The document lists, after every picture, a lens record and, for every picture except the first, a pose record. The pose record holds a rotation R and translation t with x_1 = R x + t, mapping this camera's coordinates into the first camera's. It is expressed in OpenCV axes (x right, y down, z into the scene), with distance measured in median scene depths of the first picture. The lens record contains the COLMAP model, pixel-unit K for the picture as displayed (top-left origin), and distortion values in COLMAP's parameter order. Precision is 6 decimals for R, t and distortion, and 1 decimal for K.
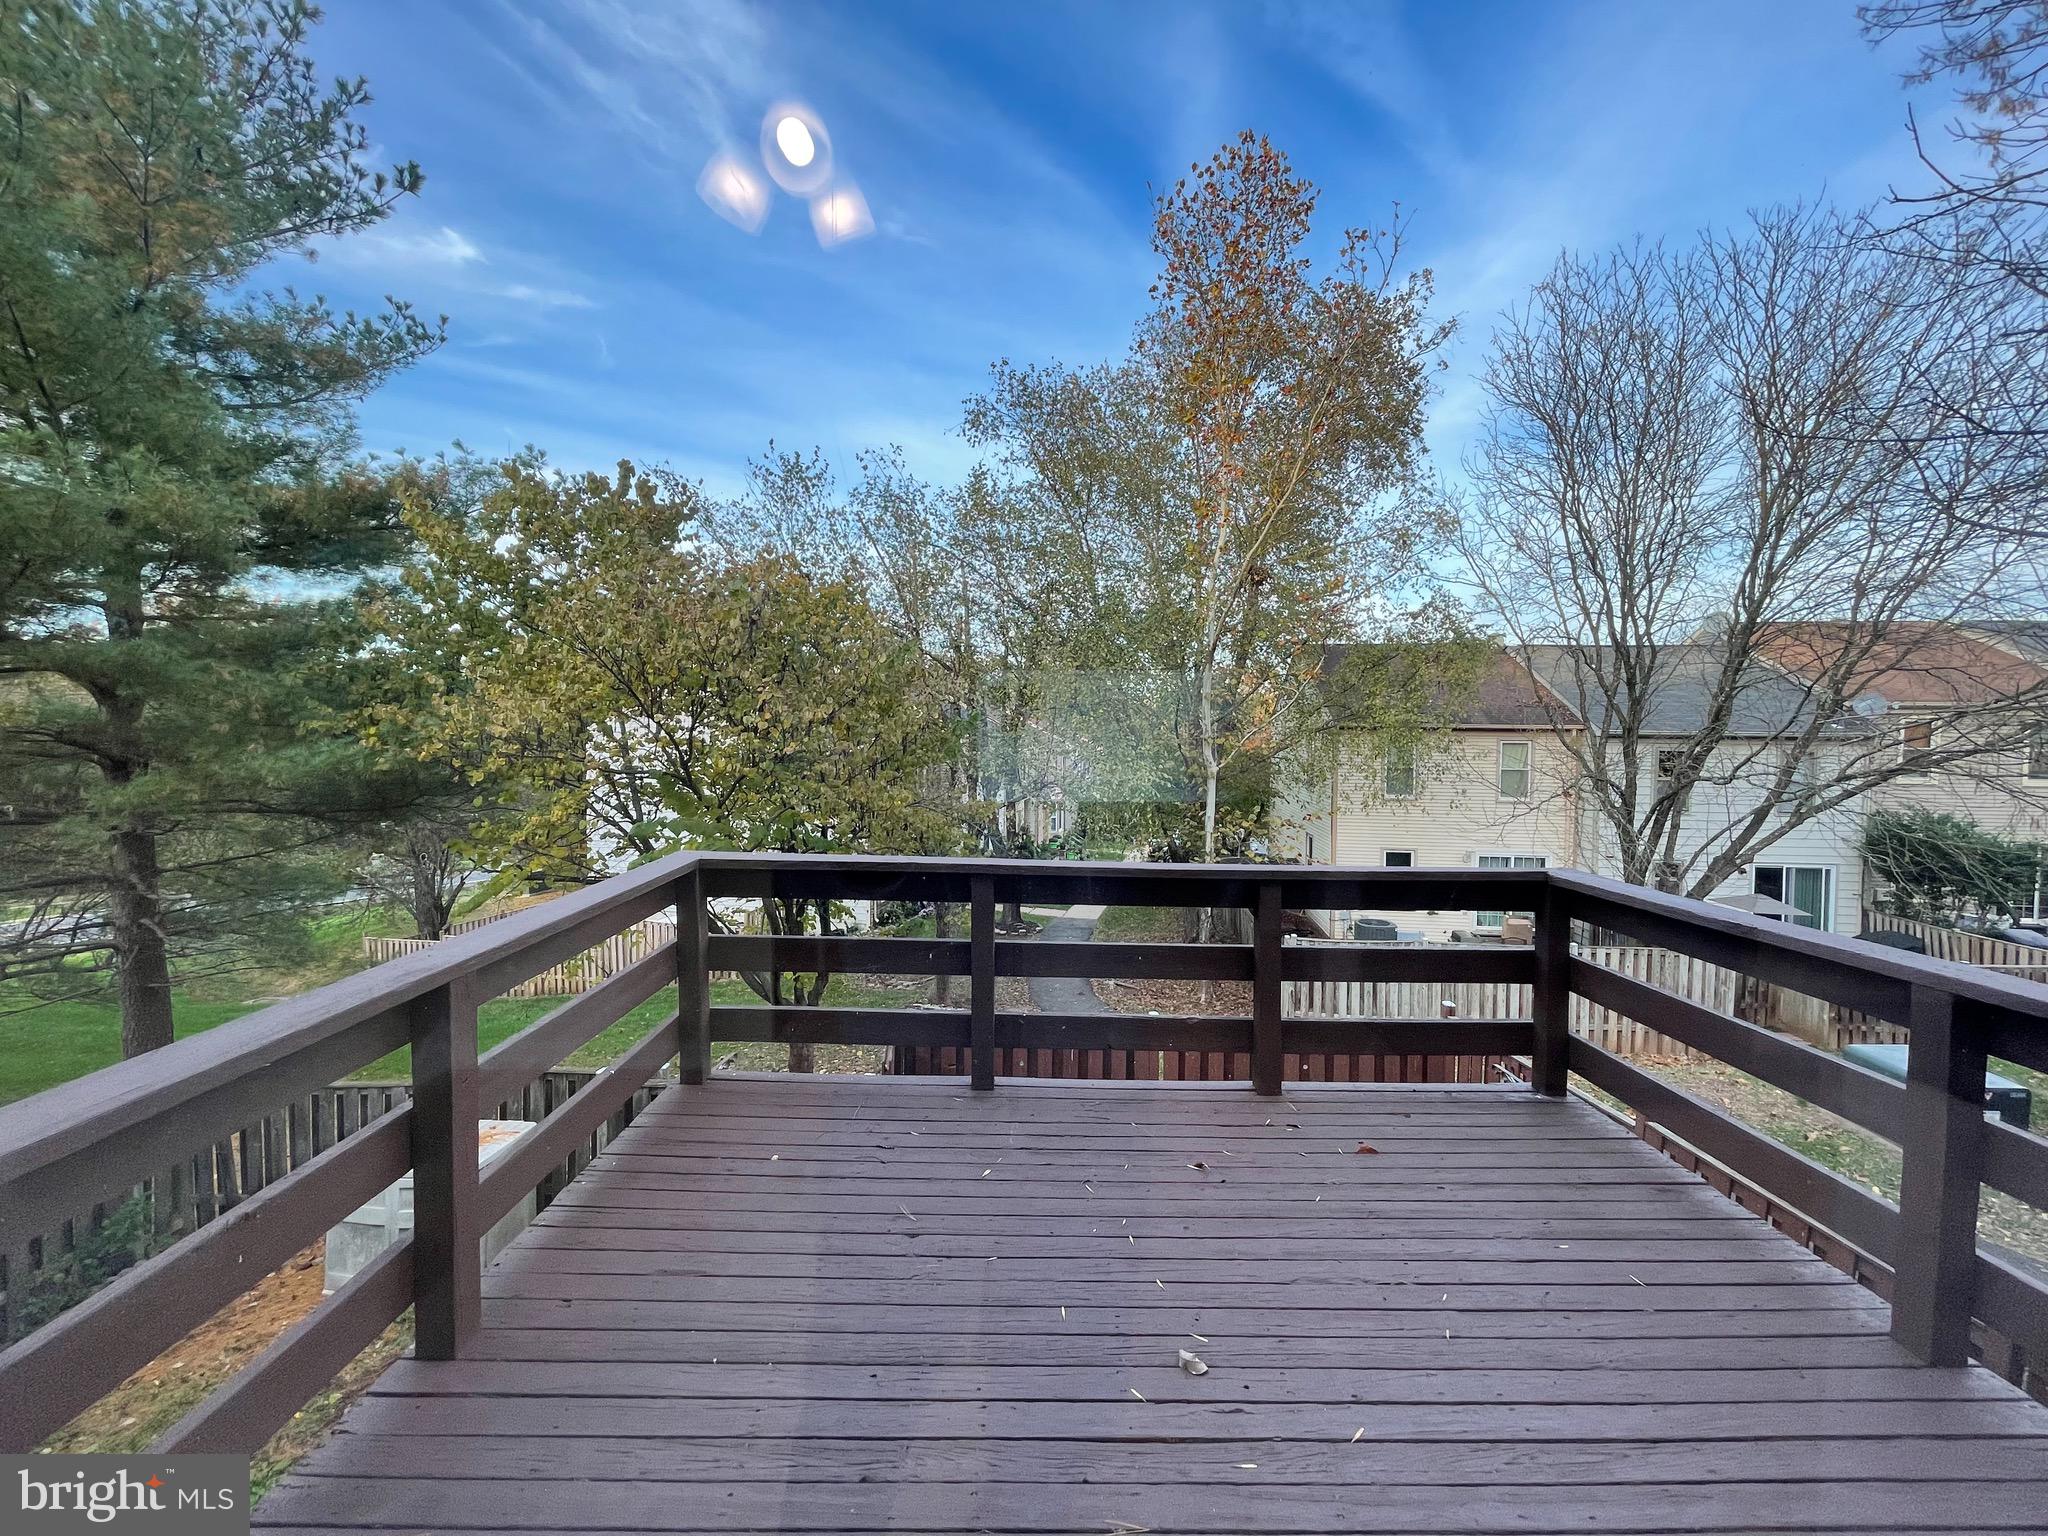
lens RADIAL K [[830.8, 0, 1030.3], [0, 830.8, 758.0], [0, 0, 1]] dist [0.000916, 0.000590]
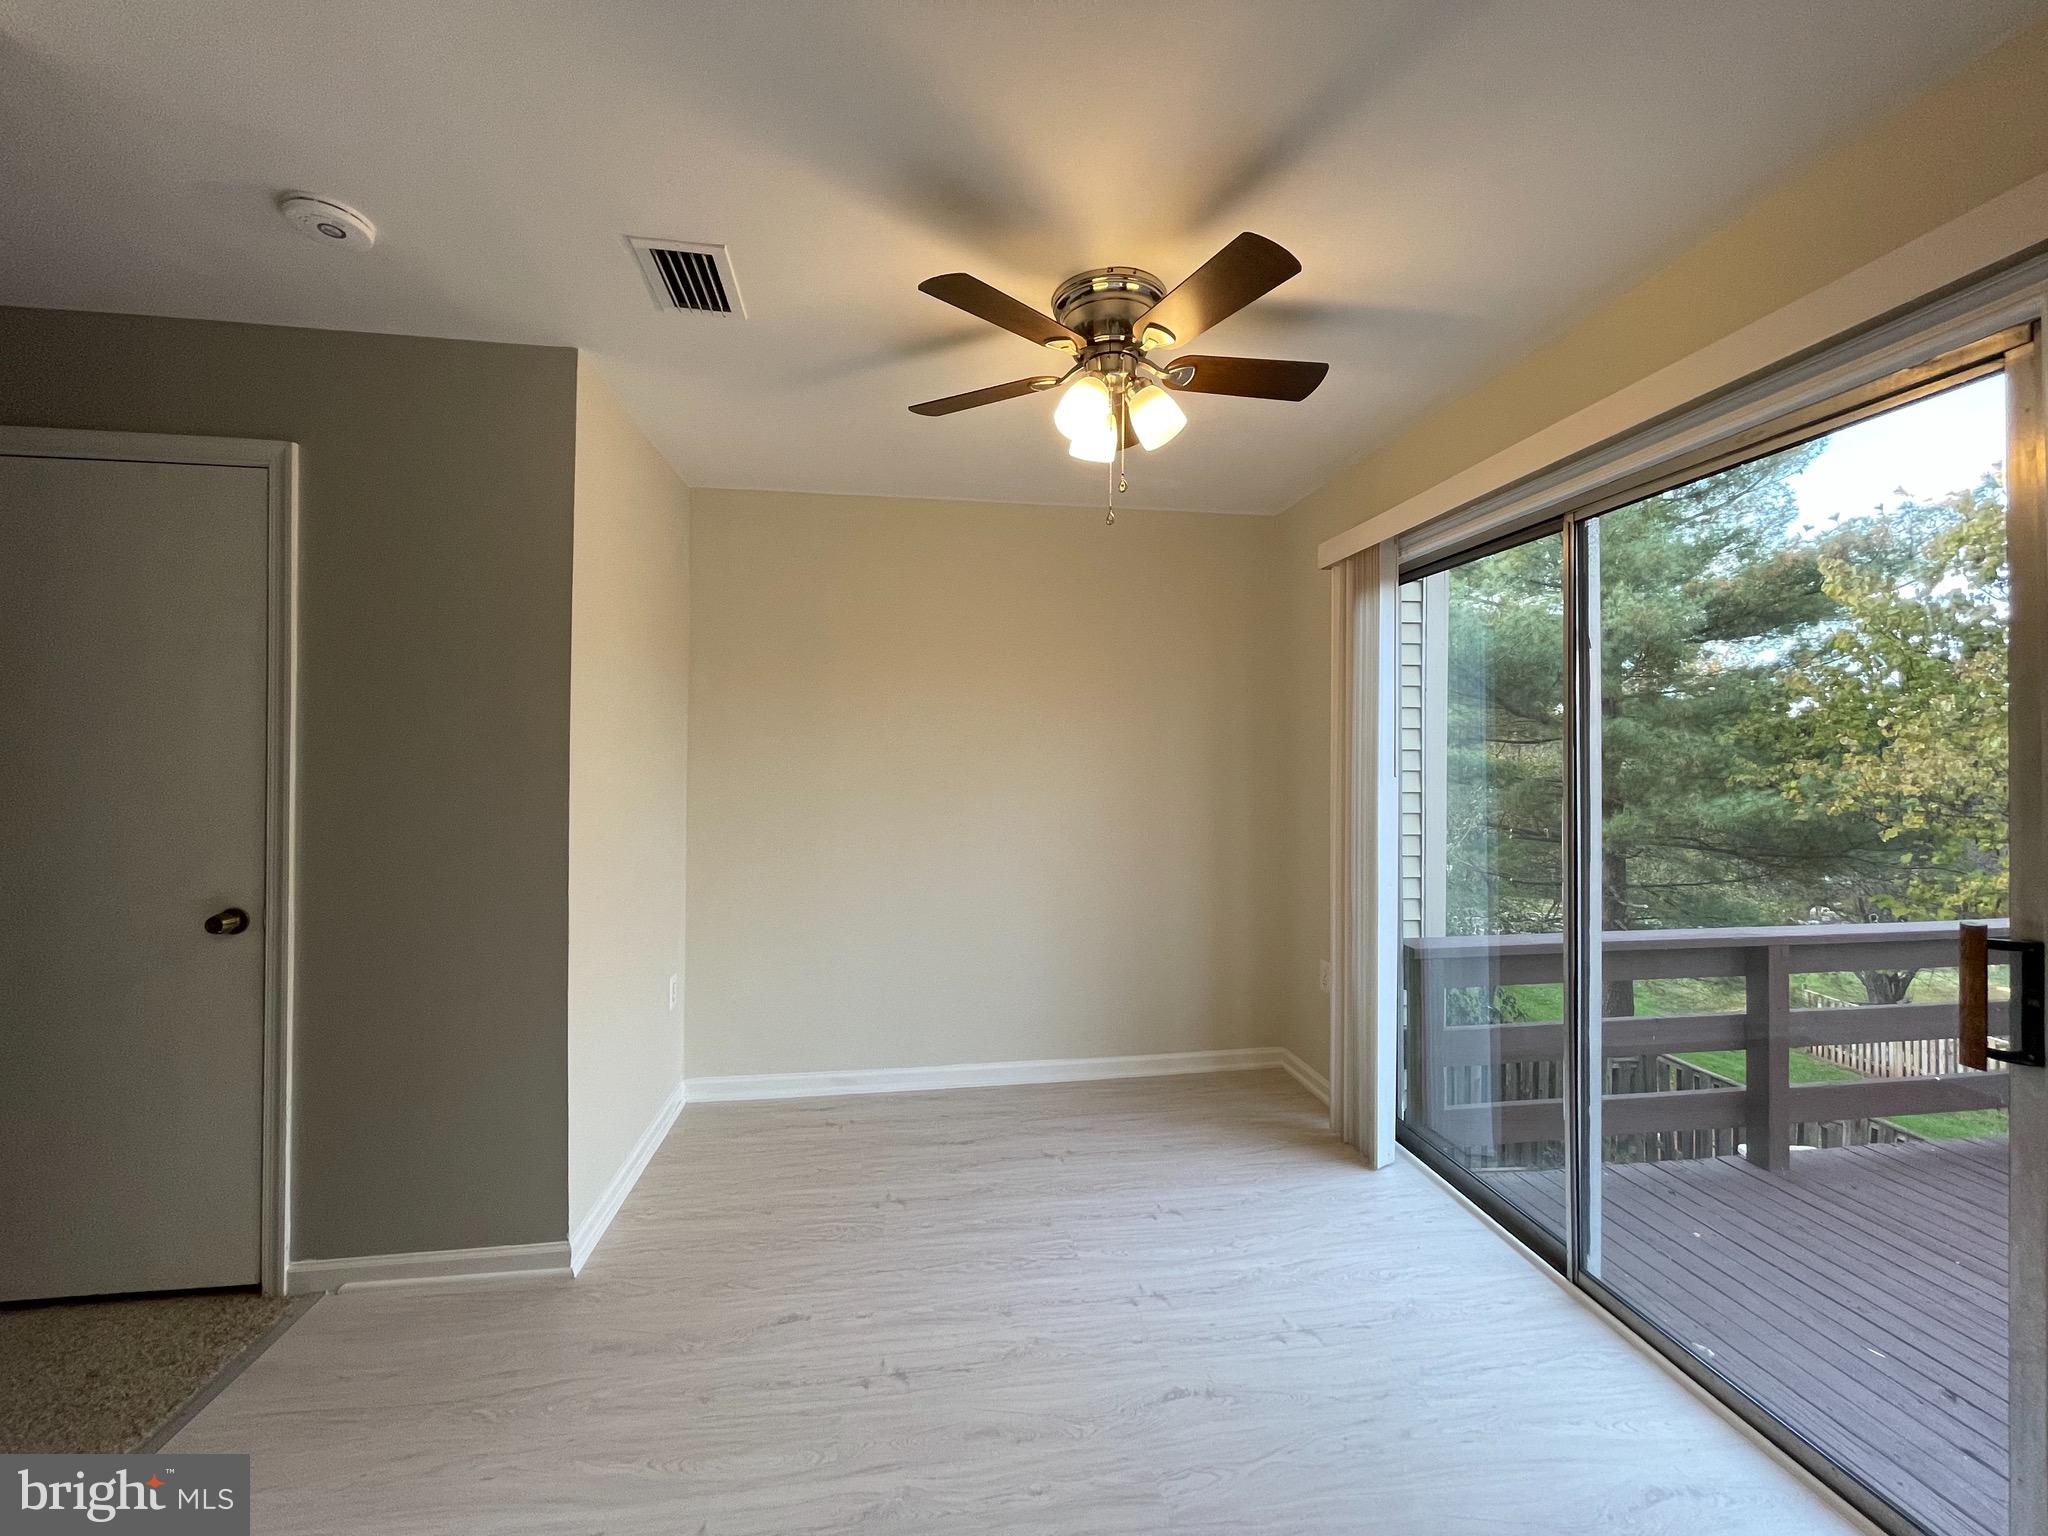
lens RADIAL K [[830.8, 0, 1030.3], [0, 830.8, 758.0], [0, 0, 1]] dist [0.000916, 0.000590]
pose [[0.134302, -0.012569, -0.990861, 0.165733], [-0.040885, 0.998998, -0.018214, -0.005677], [0.990097, 0.042958, 0.133654, -0.151965]]
